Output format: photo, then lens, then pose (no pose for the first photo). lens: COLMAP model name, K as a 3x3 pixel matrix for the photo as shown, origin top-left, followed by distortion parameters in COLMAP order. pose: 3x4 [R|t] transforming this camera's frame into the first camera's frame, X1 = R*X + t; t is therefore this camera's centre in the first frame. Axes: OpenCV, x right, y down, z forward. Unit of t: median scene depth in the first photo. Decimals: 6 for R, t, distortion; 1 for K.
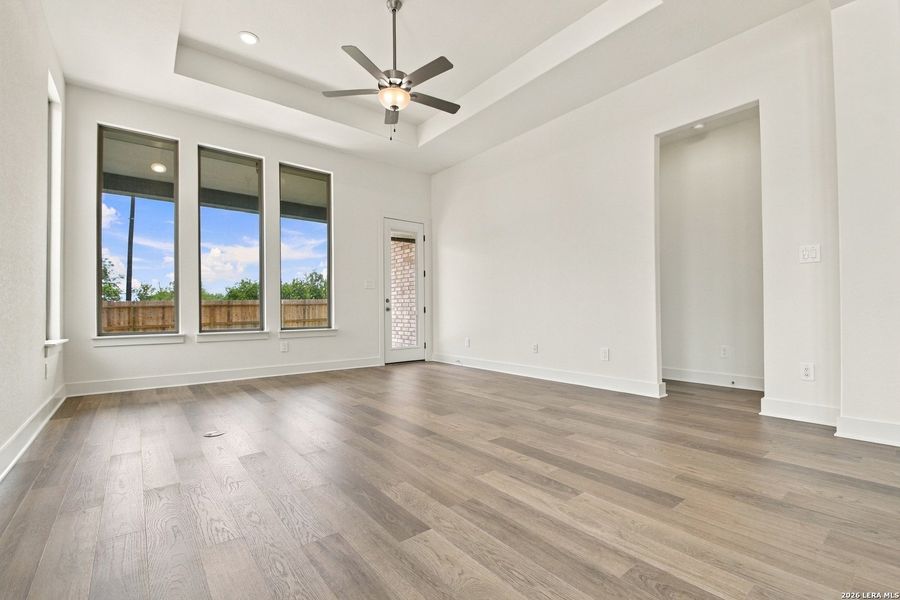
lens RADIAL K [[413.6, 0, 449.3], [0, 413.6, 301.4], [0, 0, 1]] dist [-0.001794, -0.005176]
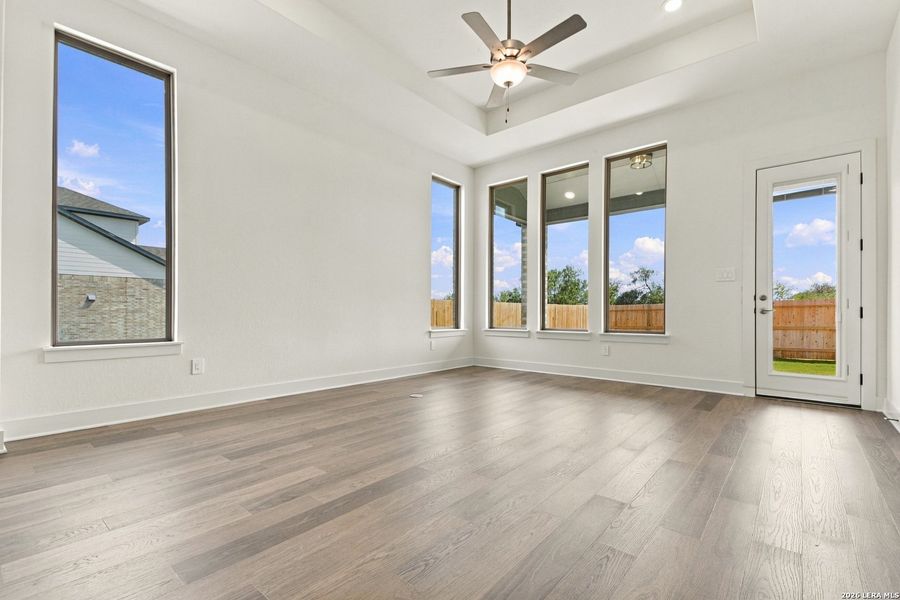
lens RADIAL K [[413.6, 0, 449.1], [0, 413.6, 307.6], [0, 0, 1]] dist [-0.001794, -0.005176]
pose [[0.166148, -0.008109, -0.986068, 0.529434], [0.017416, 0.999834, -0.005288, 0.011807], [0.985947, -0.016295, 0.166261, 0.528786]]
